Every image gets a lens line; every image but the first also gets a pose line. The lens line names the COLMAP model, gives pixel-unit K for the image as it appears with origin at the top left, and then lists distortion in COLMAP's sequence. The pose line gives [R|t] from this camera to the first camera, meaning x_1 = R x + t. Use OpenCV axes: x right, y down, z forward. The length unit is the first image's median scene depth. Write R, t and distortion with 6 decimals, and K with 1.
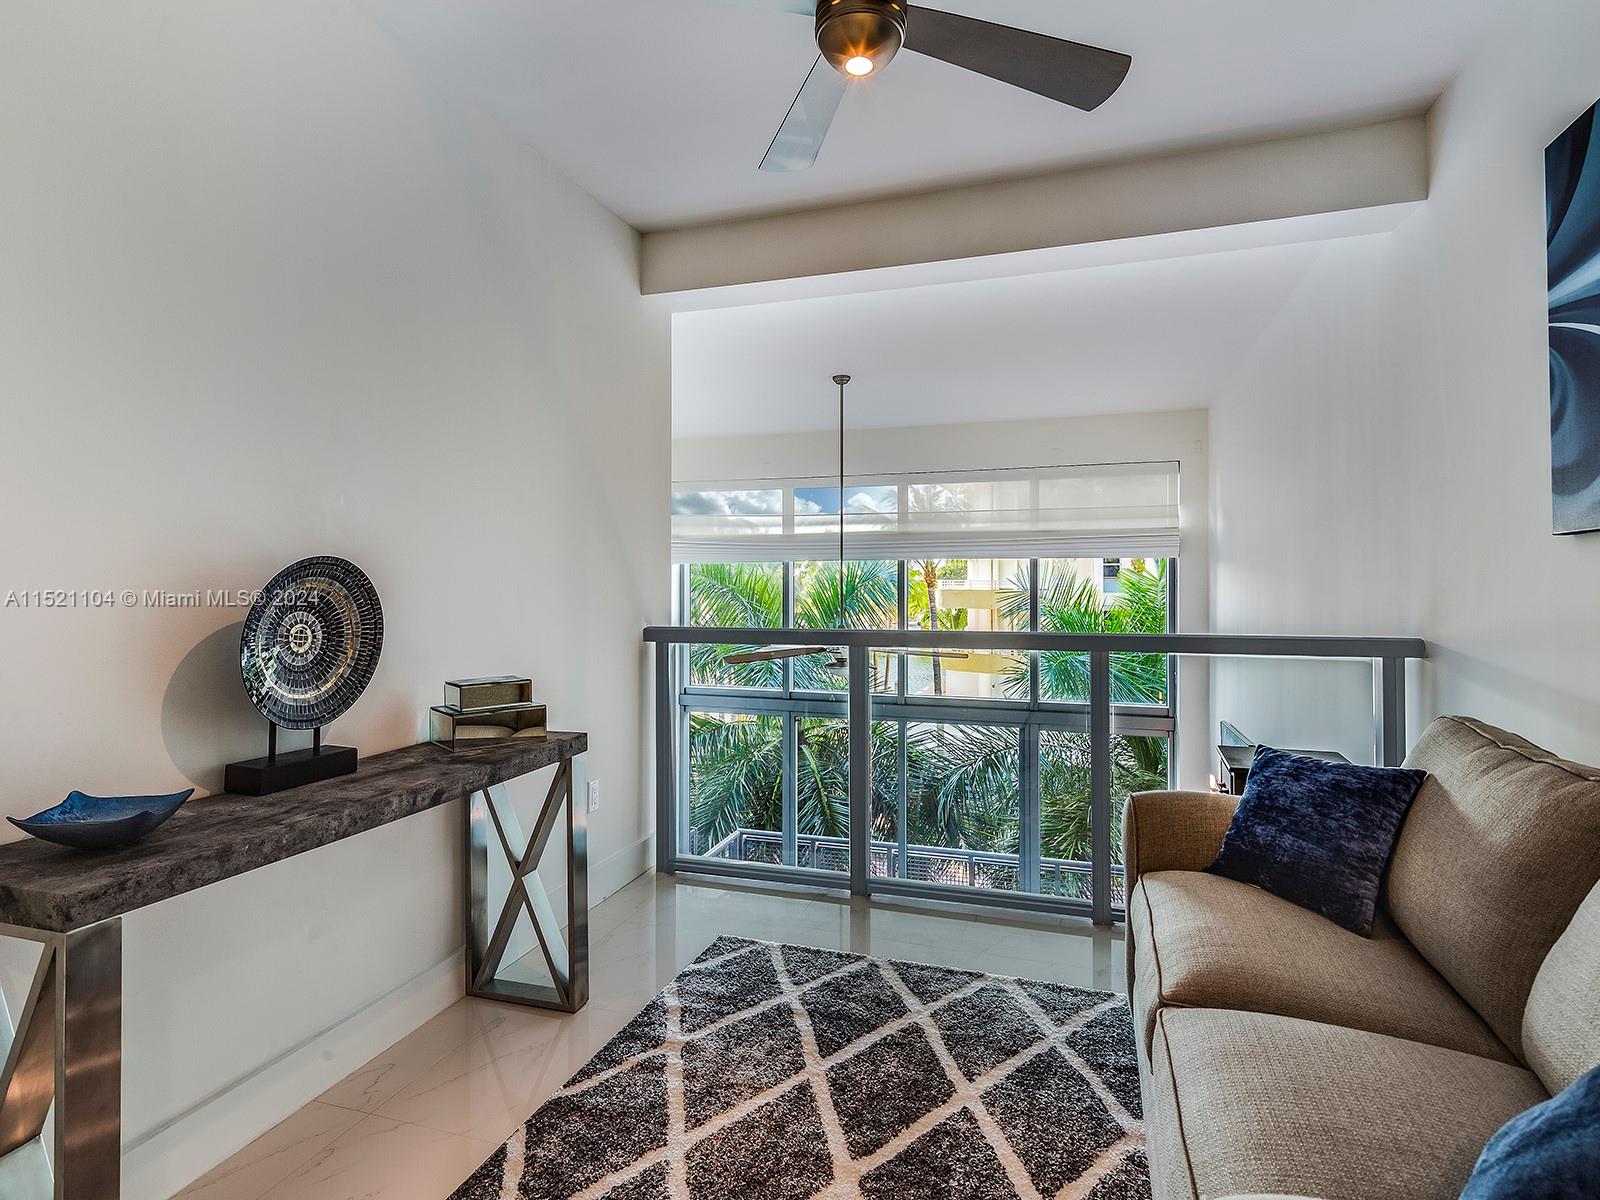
lens RADIAL K [[846.6, 0, 790.7], [0, 846.6, 604.9], [0, 0, 1]] dist [-0.000747, -0.000100]
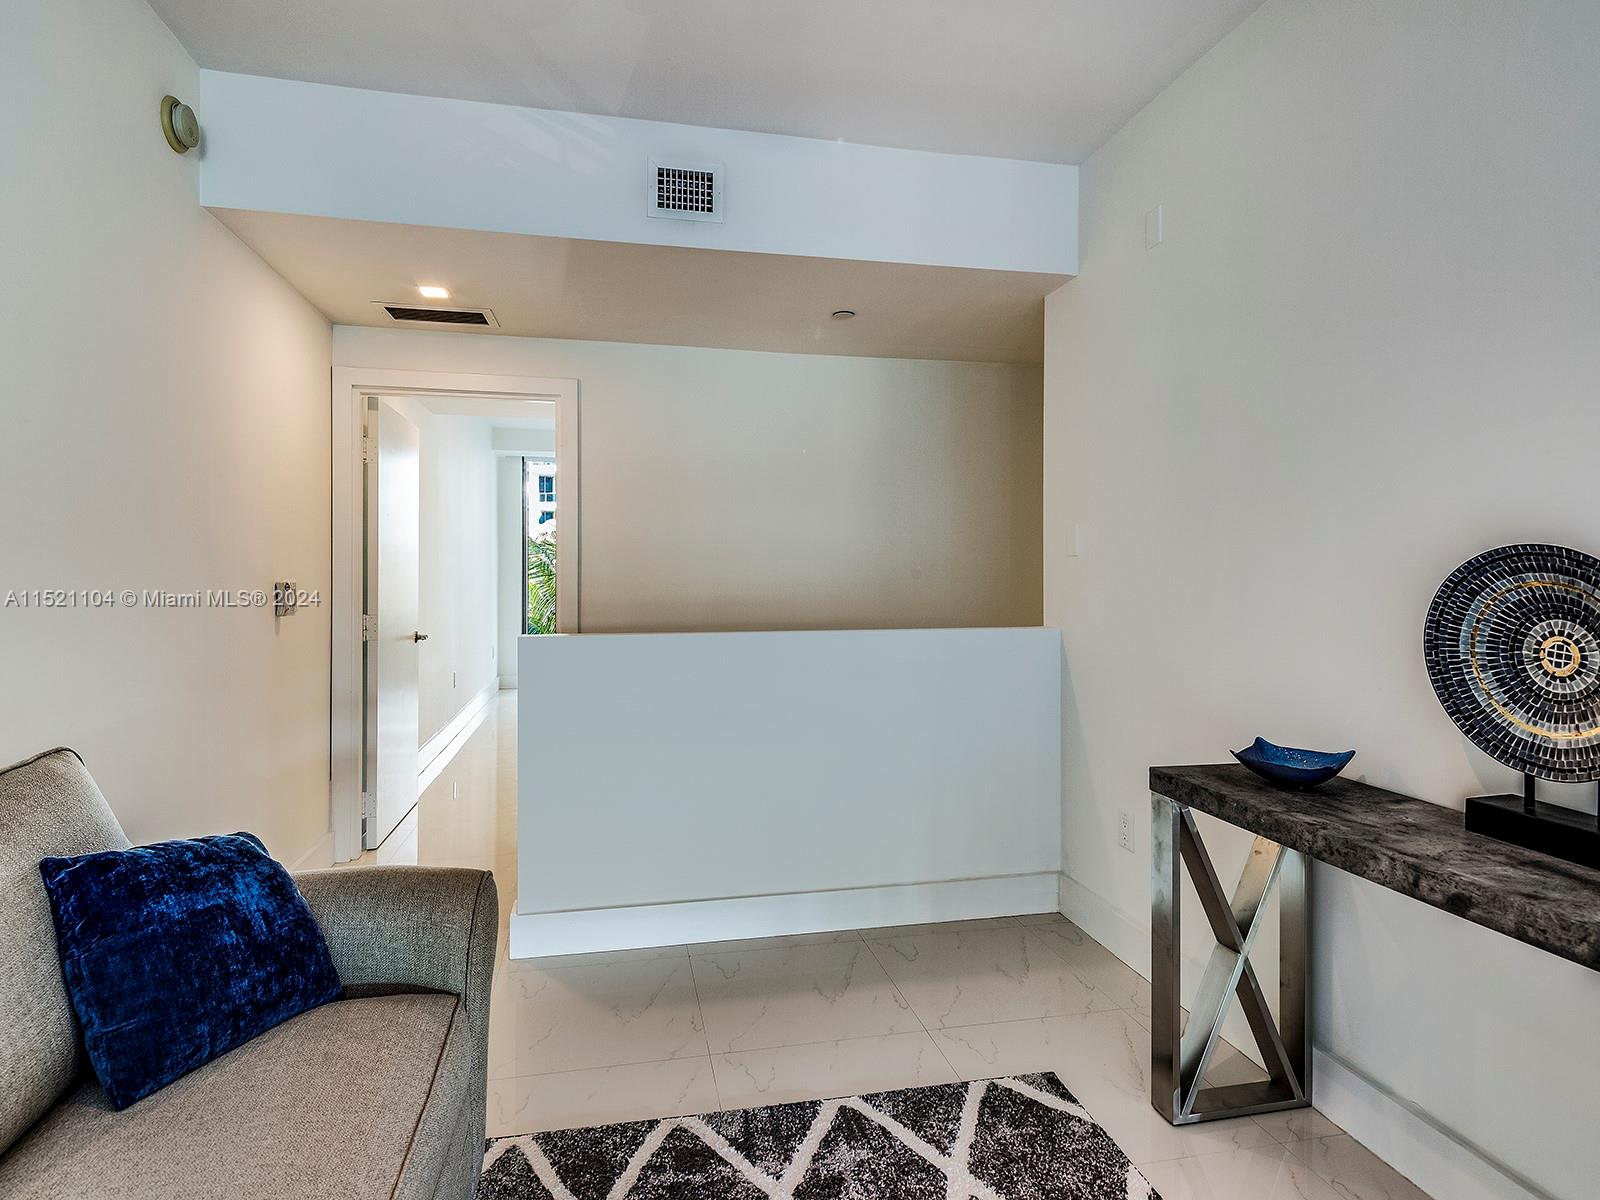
lens RADIAL K [[873.2, 0, 796.2], [0, 873.2, 593.8], [0, 0, 1]] dist [0.001352, 0.000242]
pose [[-0.859814, 0.012986, -0.510442, 0.381892], [-0.013157, 0.998781, 0.047573, -0.042532], [0.510437, 0.047619, -0.858595, 1.324894]]
